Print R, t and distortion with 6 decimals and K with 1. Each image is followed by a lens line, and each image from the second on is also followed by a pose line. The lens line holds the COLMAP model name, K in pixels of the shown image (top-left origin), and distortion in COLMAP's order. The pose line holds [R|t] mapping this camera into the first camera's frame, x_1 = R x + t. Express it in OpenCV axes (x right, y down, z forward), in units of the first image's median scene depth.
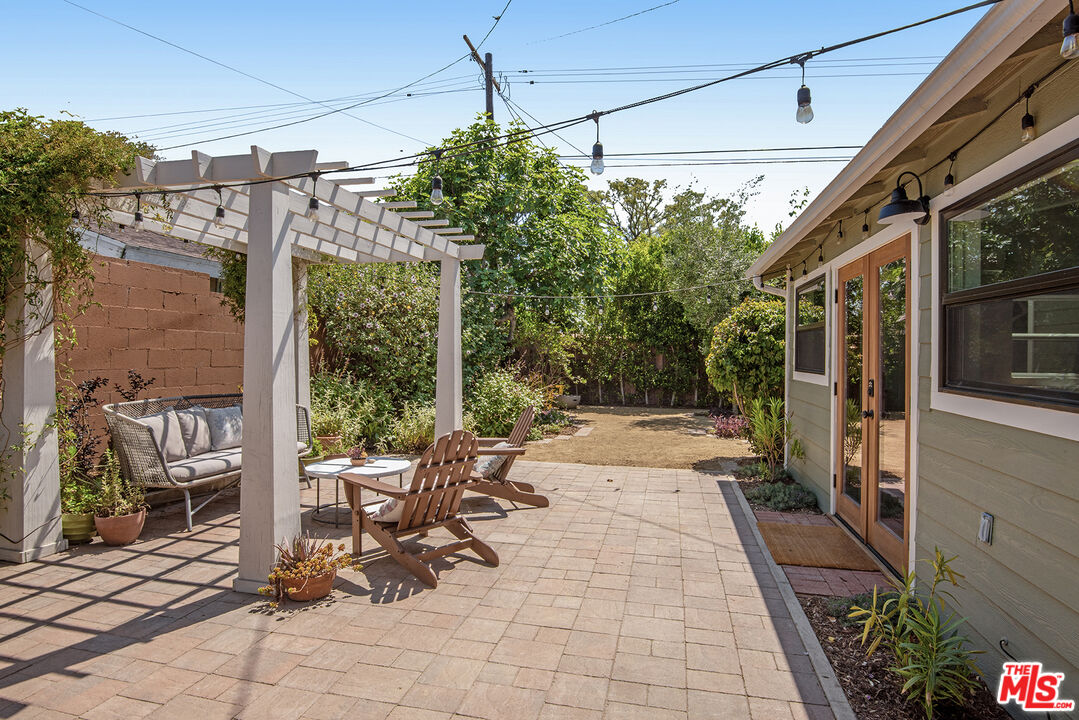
lens RADIAL K [[605.6, 0, 539.5], [0, 605.6, 360.0], [0, 0, 1]] dist [0.002426, 0.000163]
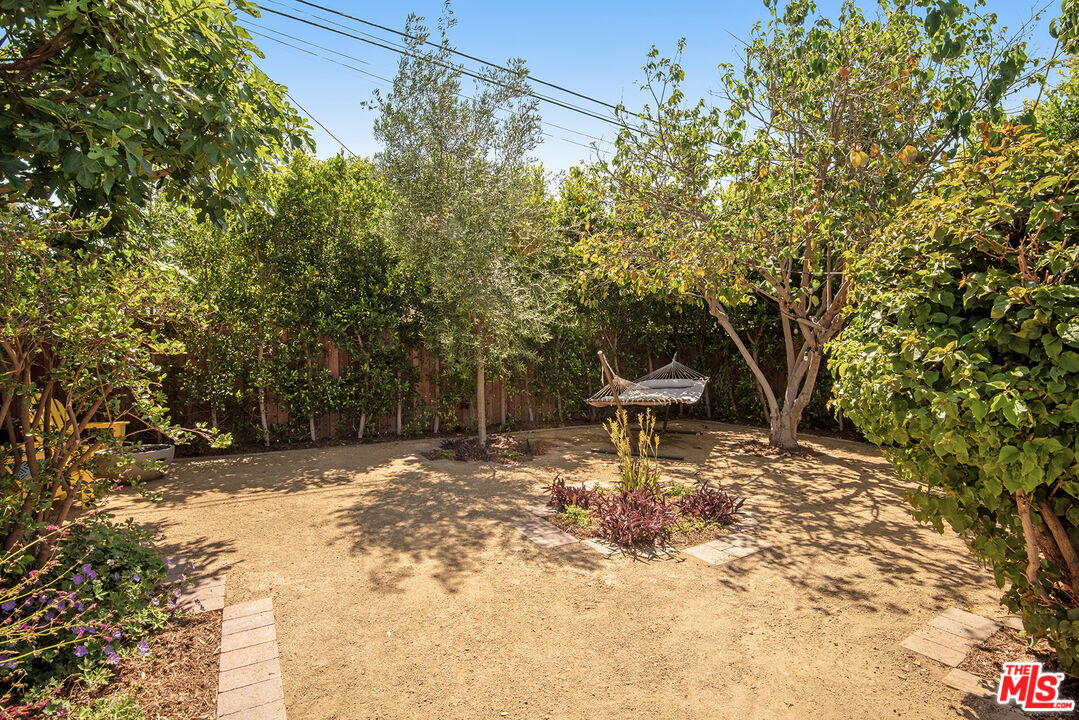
lens RADIAL K [[520.5, 0, 539.5], [0, 520.5, 360.0], [0, 0, 1]] dist [-0.041336, -0.000421]
pose [[0.740480, -0.015970, 0.671889, 0.045676], [0.011820, 0.999872, 0.010739, -0.006329], [-0.671975, -0.000010, 0.740574, 1.445622]]
